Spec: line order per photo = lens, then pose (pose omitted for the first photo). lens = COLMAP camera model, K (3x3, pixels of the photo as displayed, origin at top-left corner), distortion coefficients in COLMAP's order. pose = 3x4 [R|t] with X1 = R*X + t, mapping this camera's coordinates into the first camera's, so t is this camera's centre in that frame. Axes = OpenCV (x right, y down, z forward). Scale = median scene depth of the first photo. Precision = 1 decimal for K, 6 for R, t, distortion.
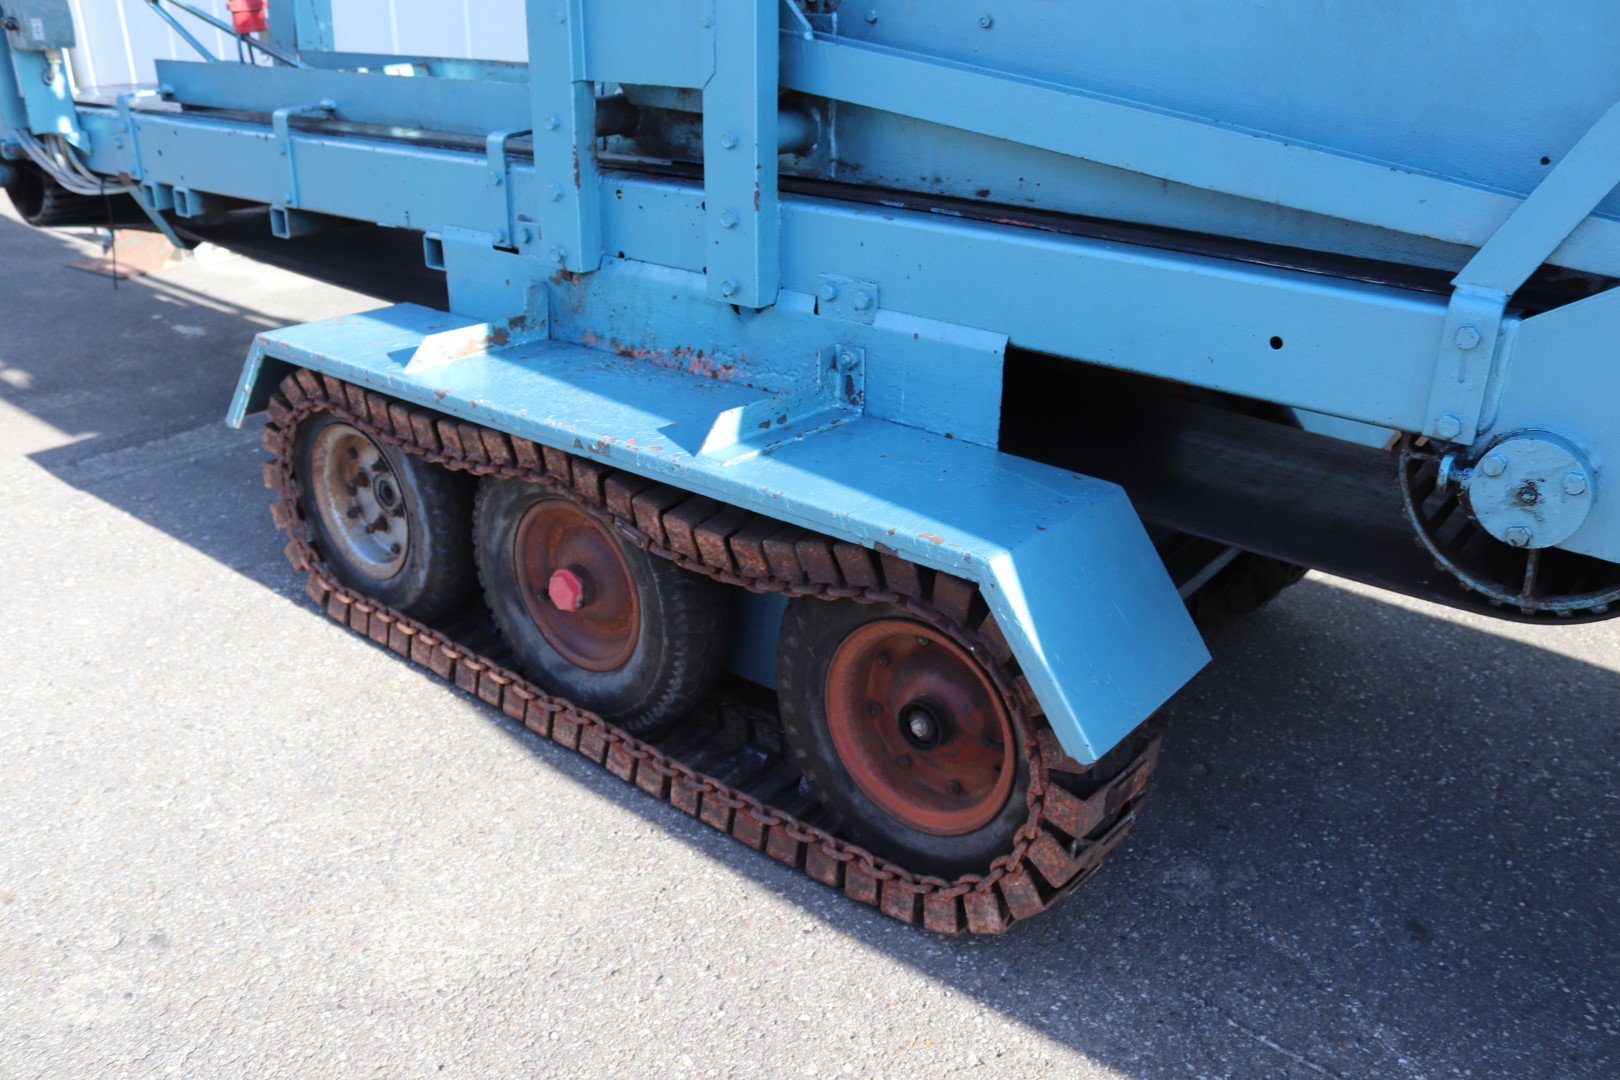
lens RADIAL K [[1356.7, 0, 814.7], [0, 1356.7, 547.5], [0, 0, 1]] dist [-0.166594, 0.146398]
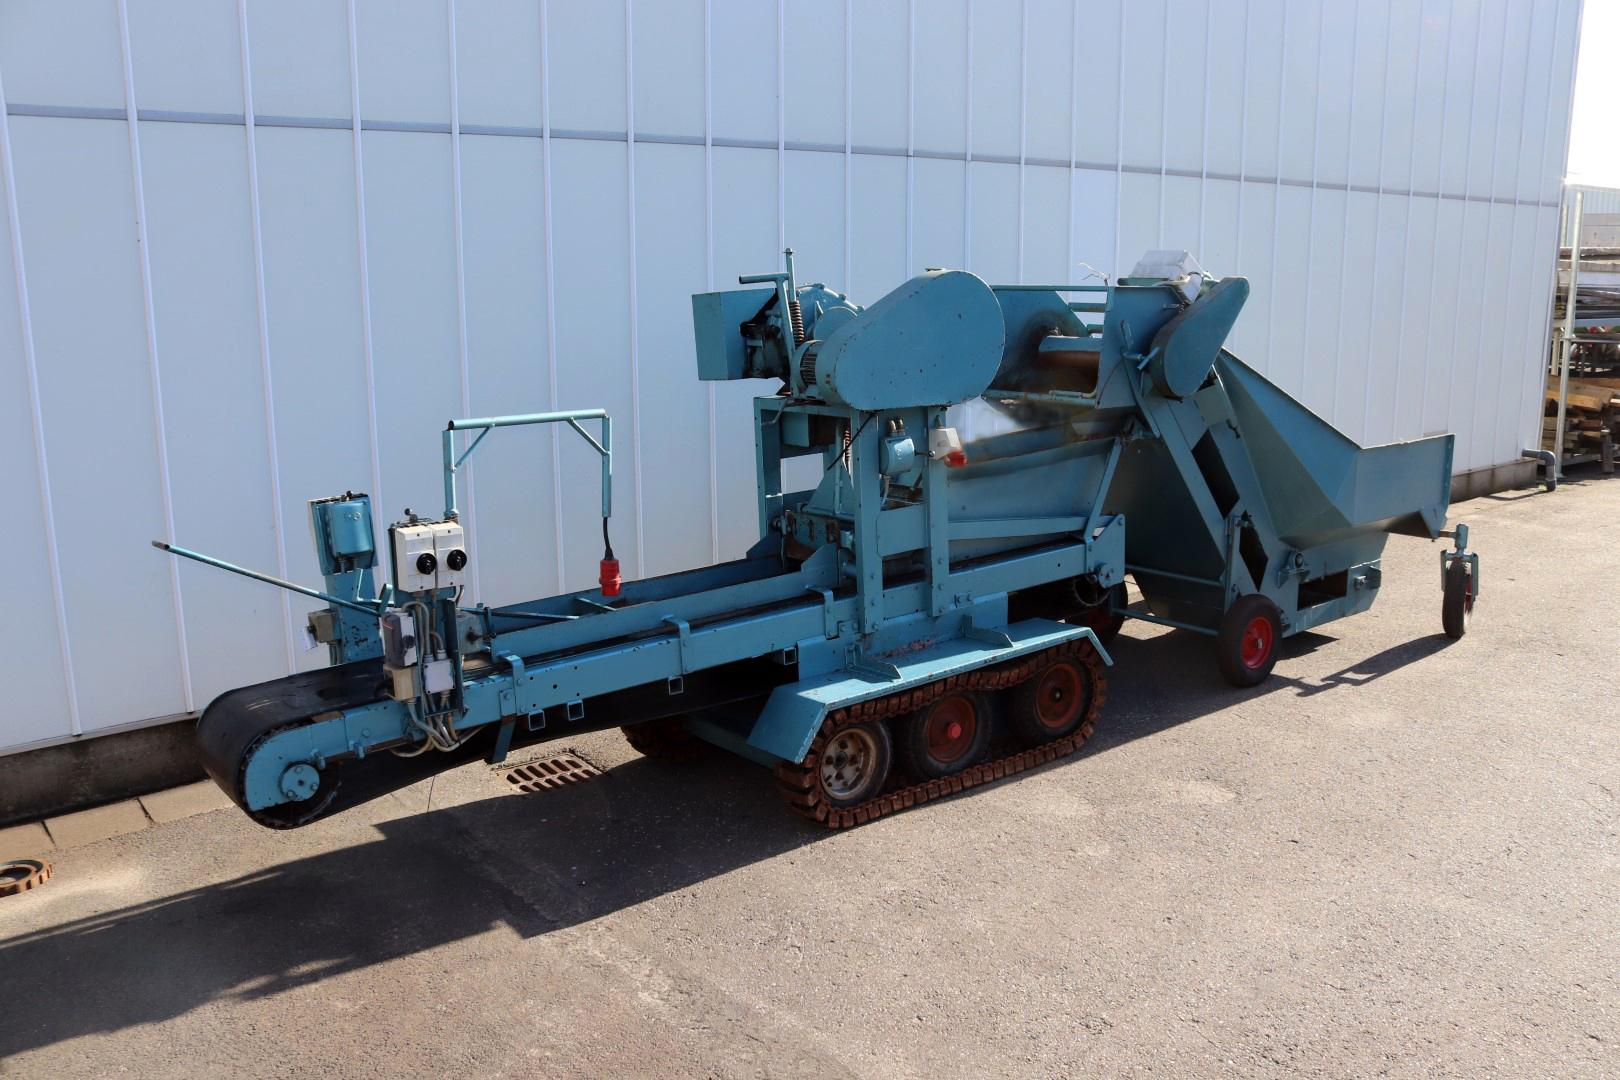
lens RADIAL K [[1356.7, 0, 814.7], [0, 1356.7, 547.5], [0, 0, 1]] dist [-0.166594, 0.146398]
pose [[0.232626, -0.210442, 0.949526, -2.646191], [0.432830, 0.896697, 0.092694, -0.646173], [-0.870944, 0.389420, 0.299681, 0.283446]]
